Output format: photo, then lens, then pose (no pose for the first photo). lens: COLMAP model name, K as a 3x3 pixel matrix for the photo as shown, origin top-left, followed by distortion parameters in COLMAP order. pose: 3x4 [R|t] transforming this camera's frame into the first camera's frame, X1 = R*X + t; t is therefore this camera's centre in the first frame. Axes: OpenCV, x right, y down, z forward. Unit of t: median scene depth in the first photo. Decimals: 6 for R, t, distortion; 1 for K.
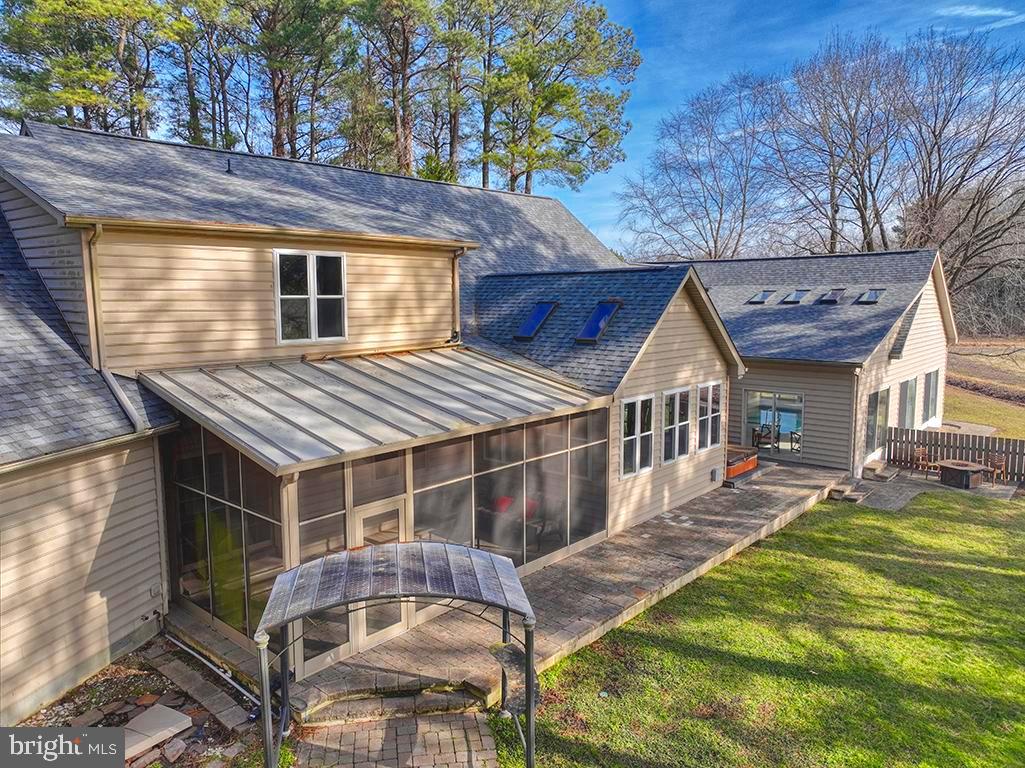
lens RADIAL K [[721.1, 0, 512.5], [0, 721.1, 384.0], [0, 0, 1]] dist [0.004554, 0.002337]
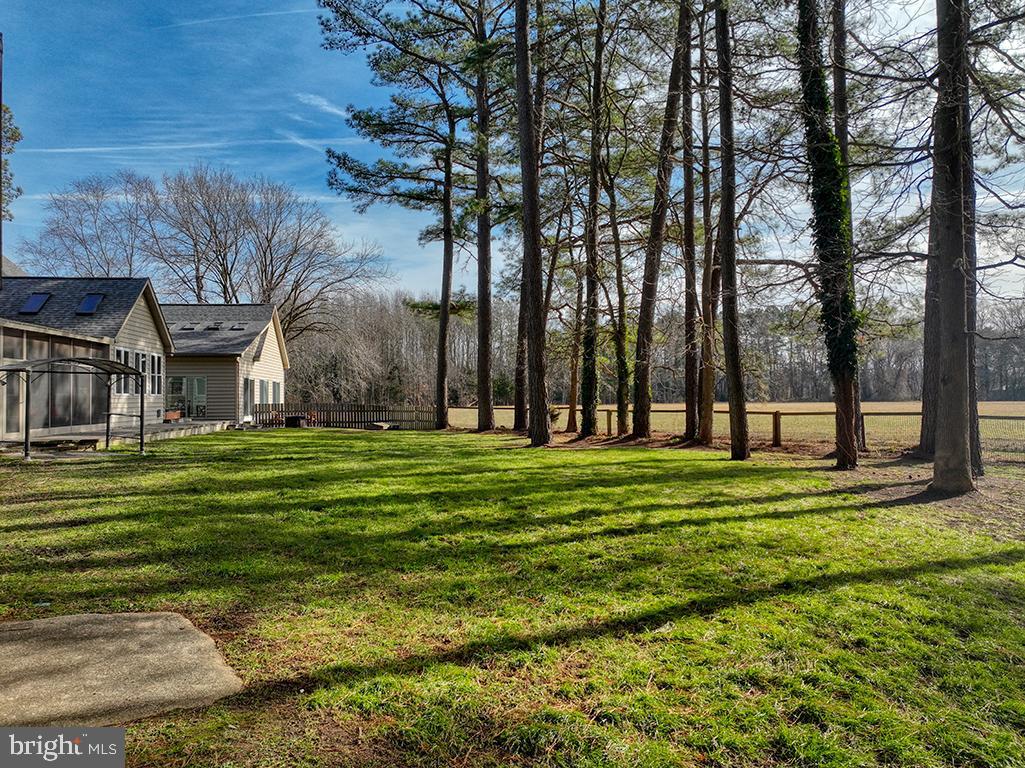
lens RADIAL K [[698.7, 0, 512.5], [0, 698.7, 384.0], [0, 0, 1]] dist [0.002955, 0.000755]
pose [[0.649961, 0.013670, 0.759845, -0.399406], [0.095000, 0.990534, -0.099082, 0.300518], [-0.754007, 0.136584, 0.642510, -0.607757]]
